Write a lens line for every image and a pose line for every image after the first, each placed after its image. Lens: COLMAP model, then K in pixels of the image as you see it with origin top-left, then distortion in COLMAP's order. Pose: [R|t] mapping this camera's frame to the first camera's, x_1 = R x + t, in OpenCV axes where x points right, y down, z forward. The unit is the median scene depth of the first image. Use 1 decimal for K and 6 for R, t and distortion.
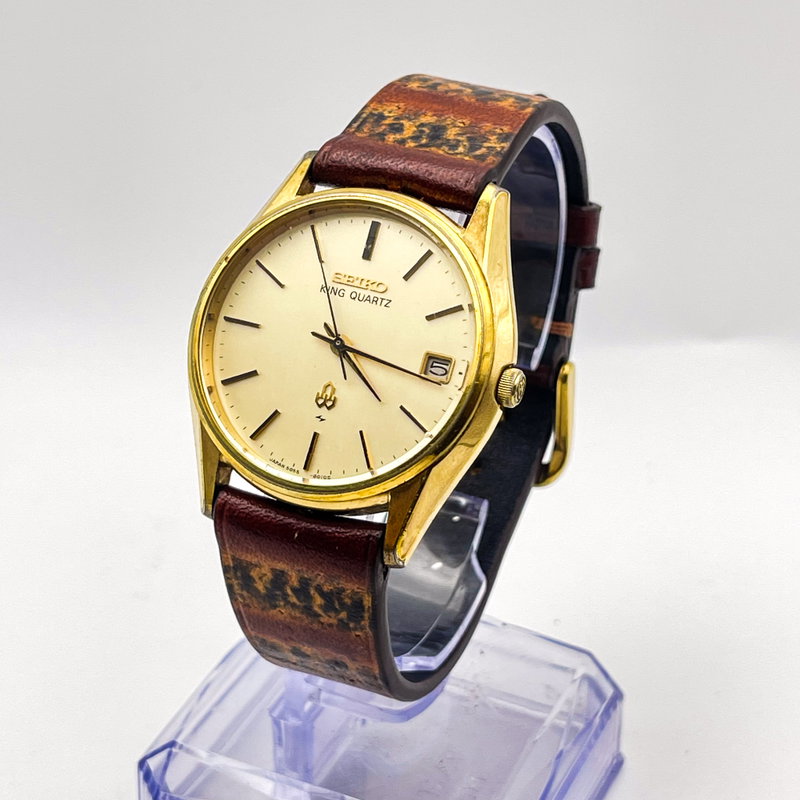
lens RADIAL K [[1962.3, 0, 397.7], [0, 1962.3, 405.2], [0, 0, 1]] dist [0.322759, 0.000000]
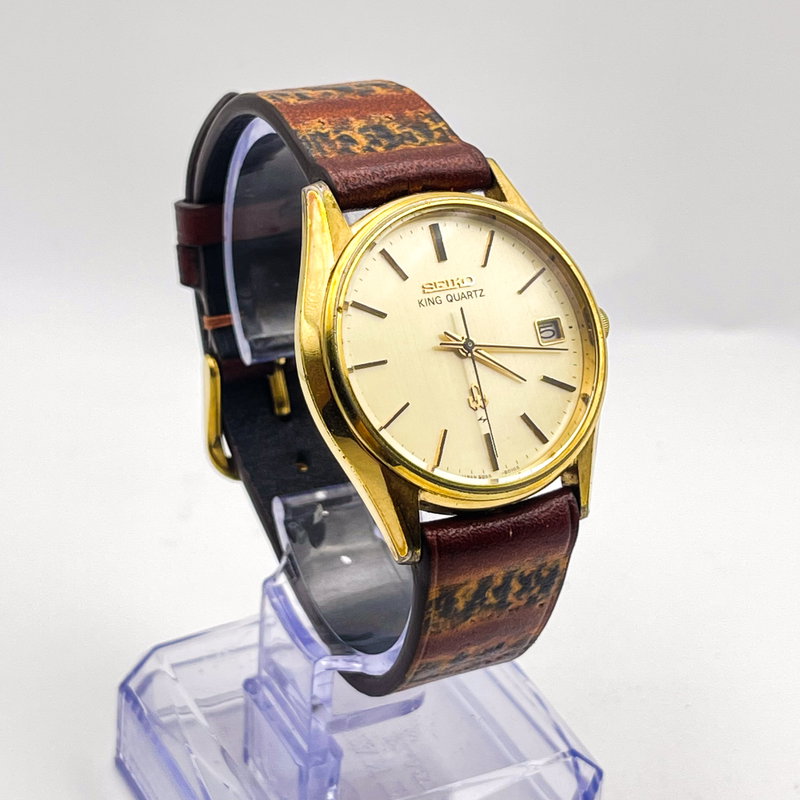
lens RADIAL K [[1962.3, 0, 399.3], [0, 1962.3, 398.7], [0, 0, 1]] dist [0.322759, 0.000000]
pose [[0.628439, -0.367615, 0.685509, -0.741237], [0.347360, 0.921155, 0.175542, -0.192053], [-0.695992, 0.127801, 0.706585, 0.301310]]
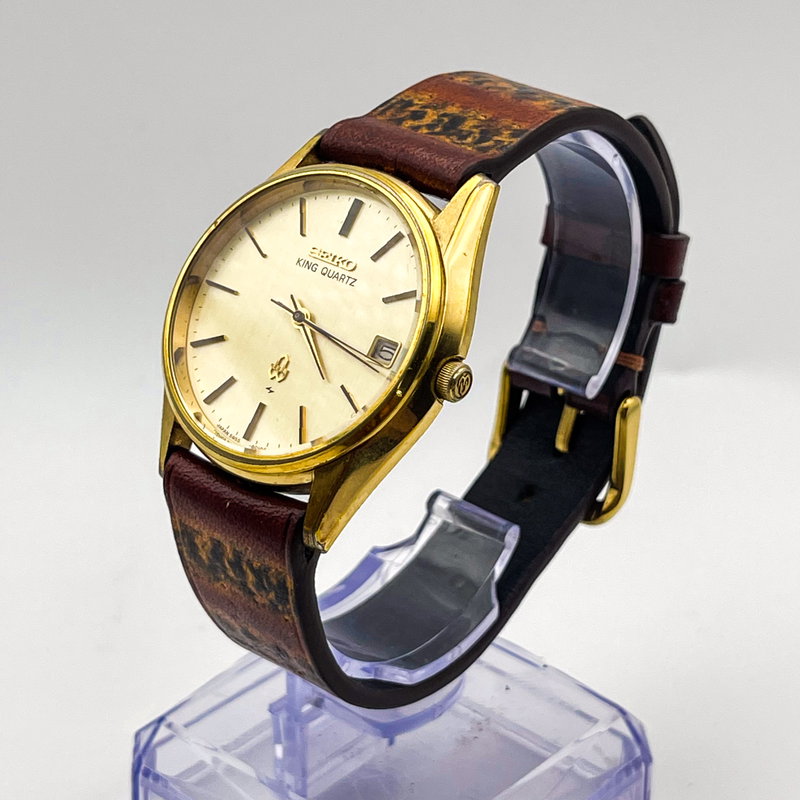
lens RADIAL K [[1962.3, 0, 402.4], [0, 1962.3, 397.3], [0, 0, 1]] dist [0.322759, 0.000000]
pose [[0.955701, 0.128317, -0.264896, 0.277172], [-0.144277, 0.988662, -0.041613, 0.040563], [0.256553, 0.077988, 0.963379, 0.070043]]
